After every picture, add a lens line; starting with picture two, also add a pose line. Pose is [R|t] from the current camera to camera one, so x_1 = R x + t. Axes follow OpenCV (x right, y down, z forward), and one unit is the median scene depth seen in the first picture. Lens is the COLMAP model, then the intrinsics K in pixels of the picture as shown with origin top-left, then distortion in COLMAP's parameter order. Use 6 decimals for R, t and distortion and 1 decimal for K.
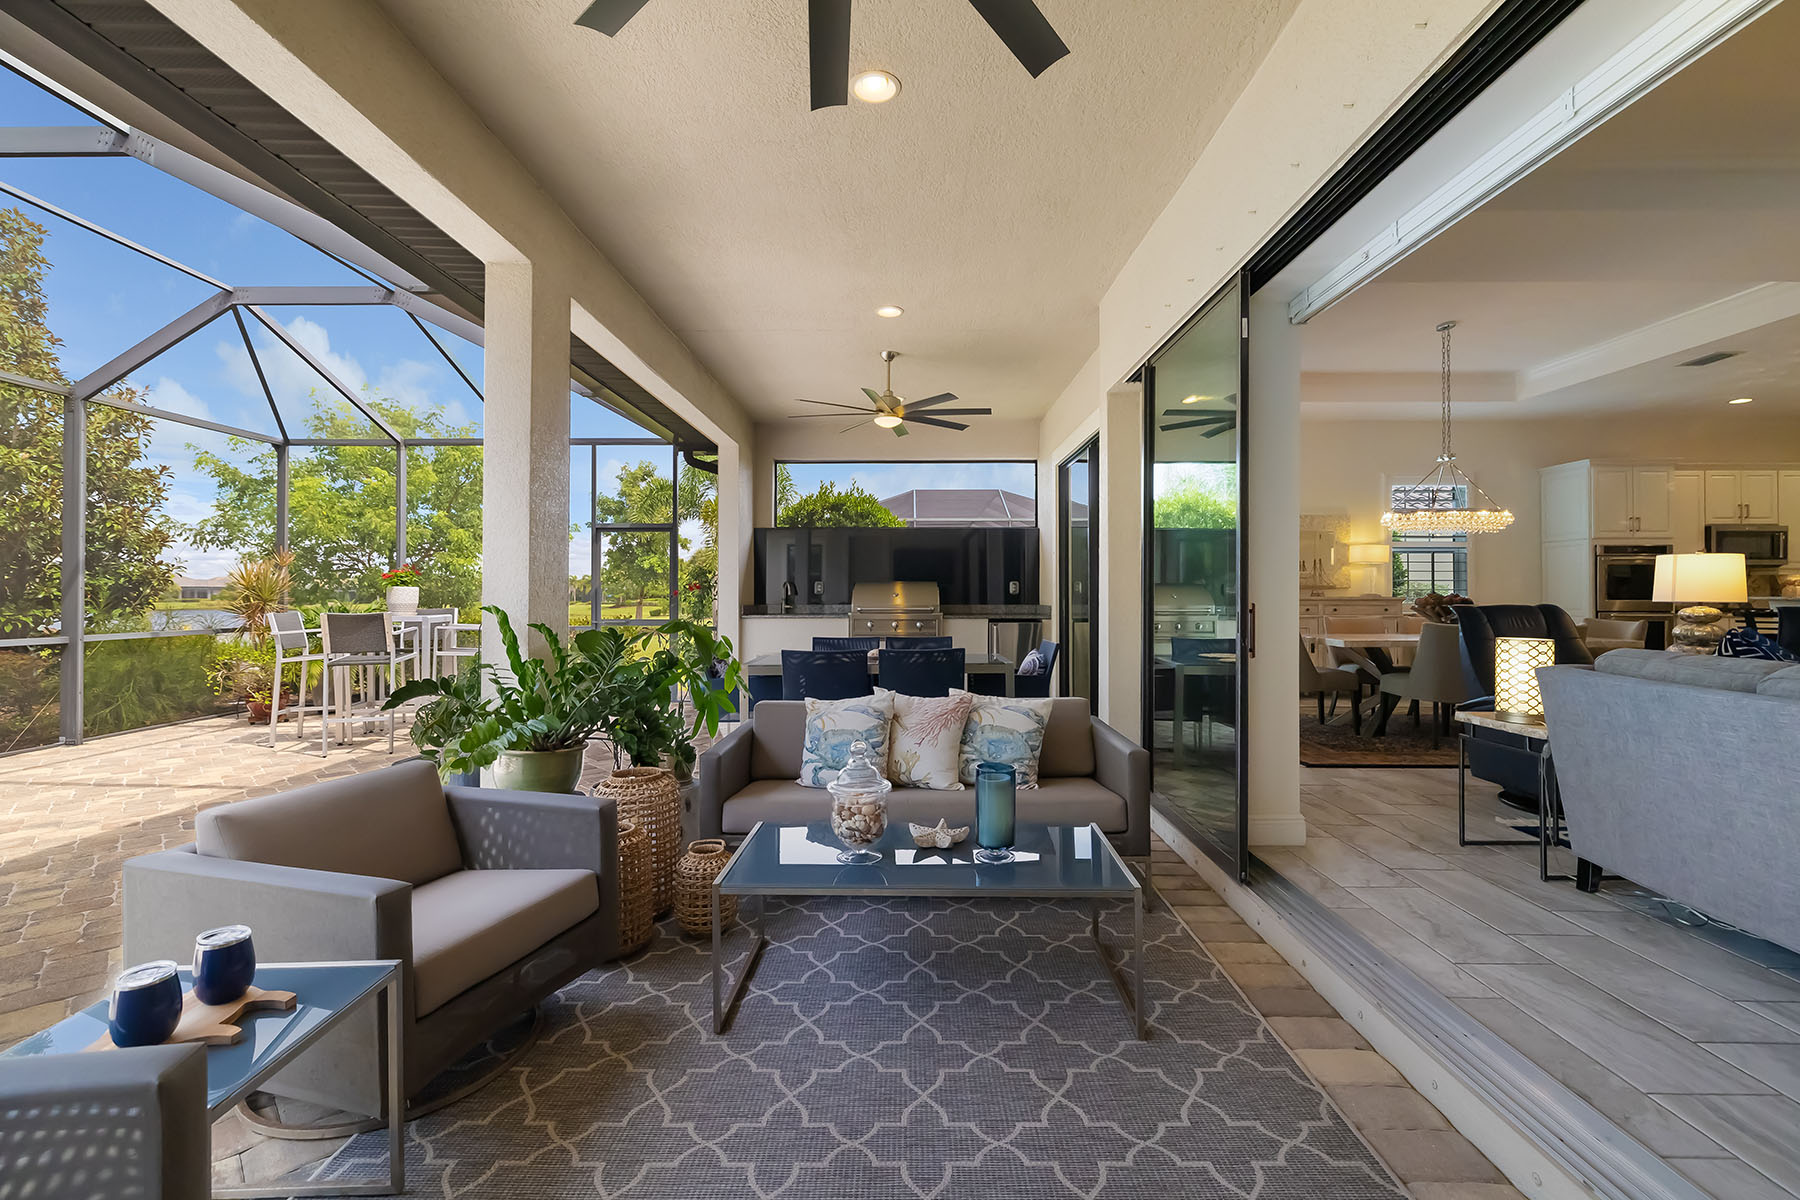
lens RADIAL K [[779.5, 0, 894.1], [0, 779.5, 583.8], [0, 0, 1]] dist [-0.001124, 0.000091]
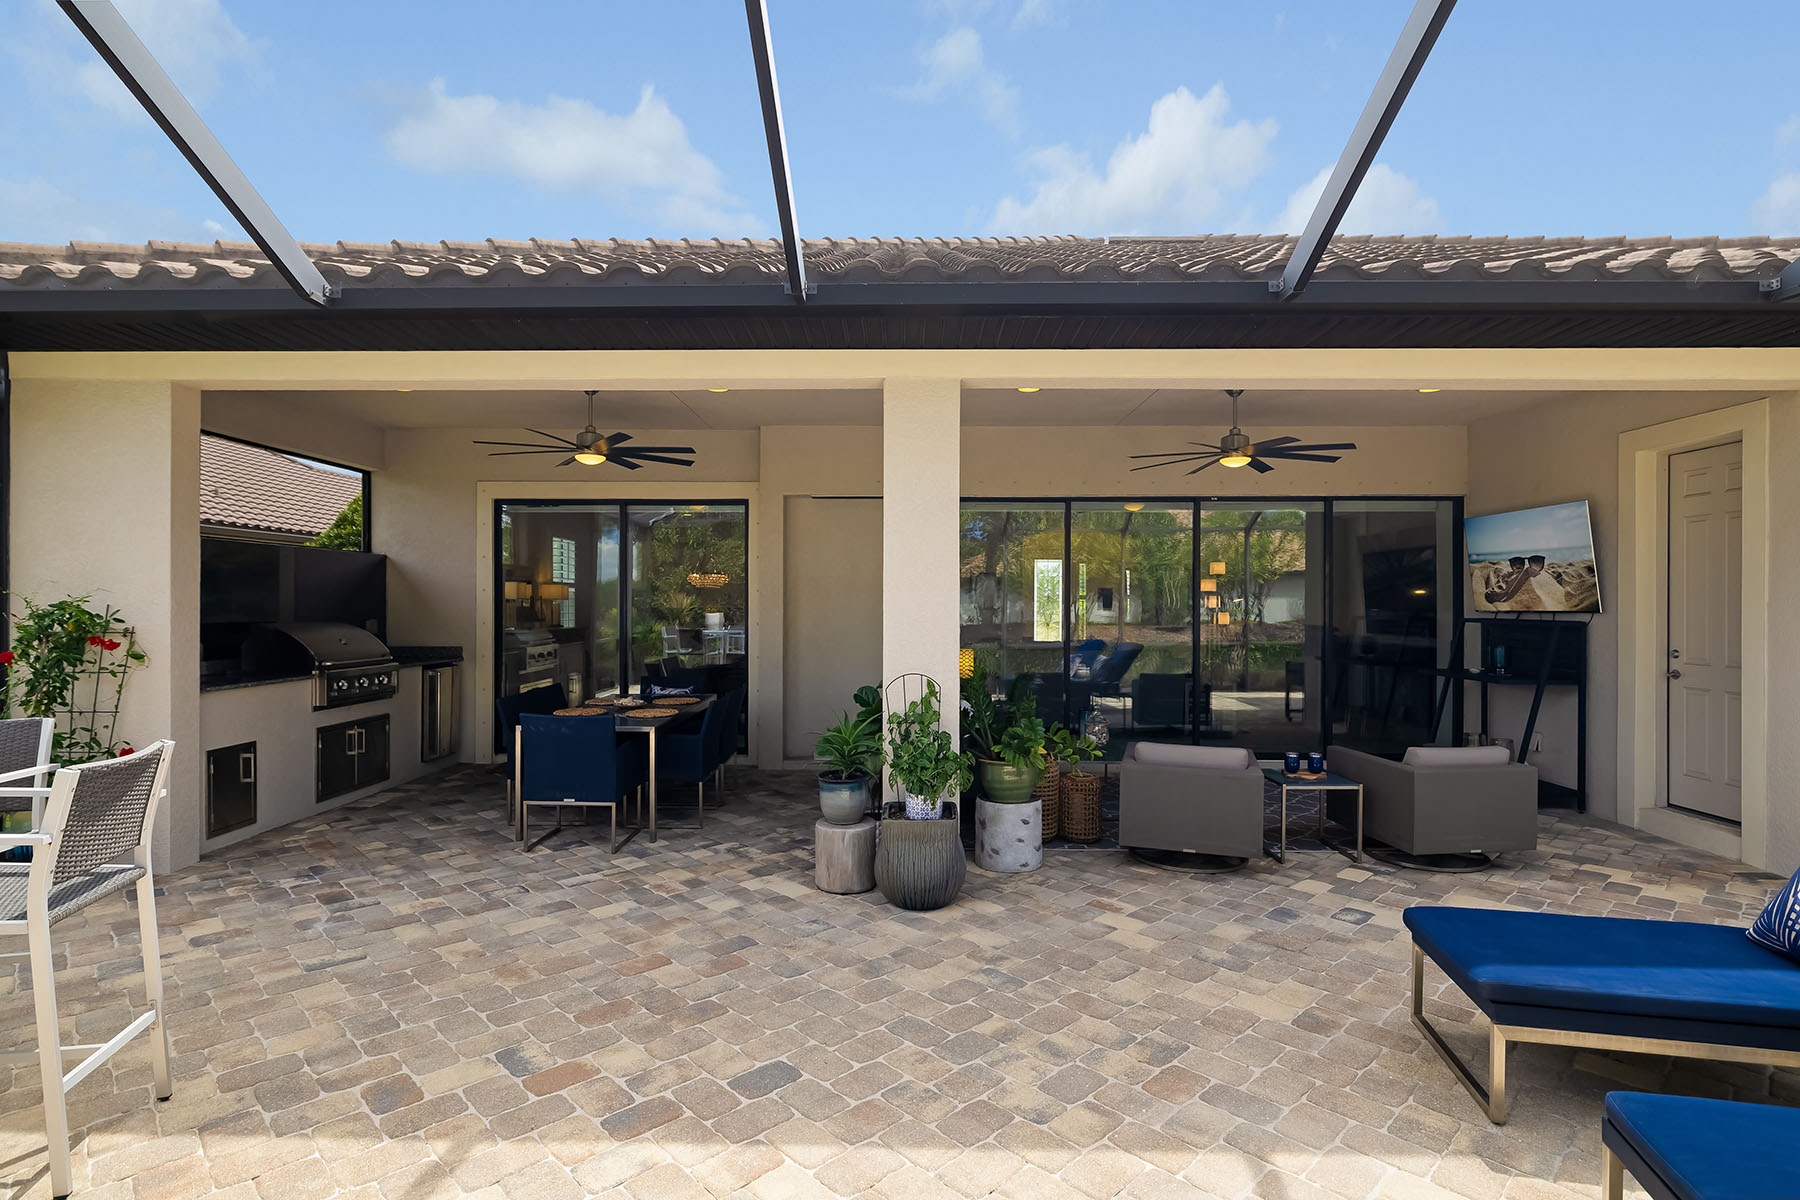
lens RADIAL K [[926.0, 0, 909.2], [0, 926.0, 596.1], [0, 0, 1]] dist [-0.000749, 0.000248]
pose [[-0.014078, 0.005351, 0.999887, -1.988782], [-0.013556, 0.999893, -0.005542, -0.073253], [-0.999809, -0.013632, -0.014004, 1.089780]]
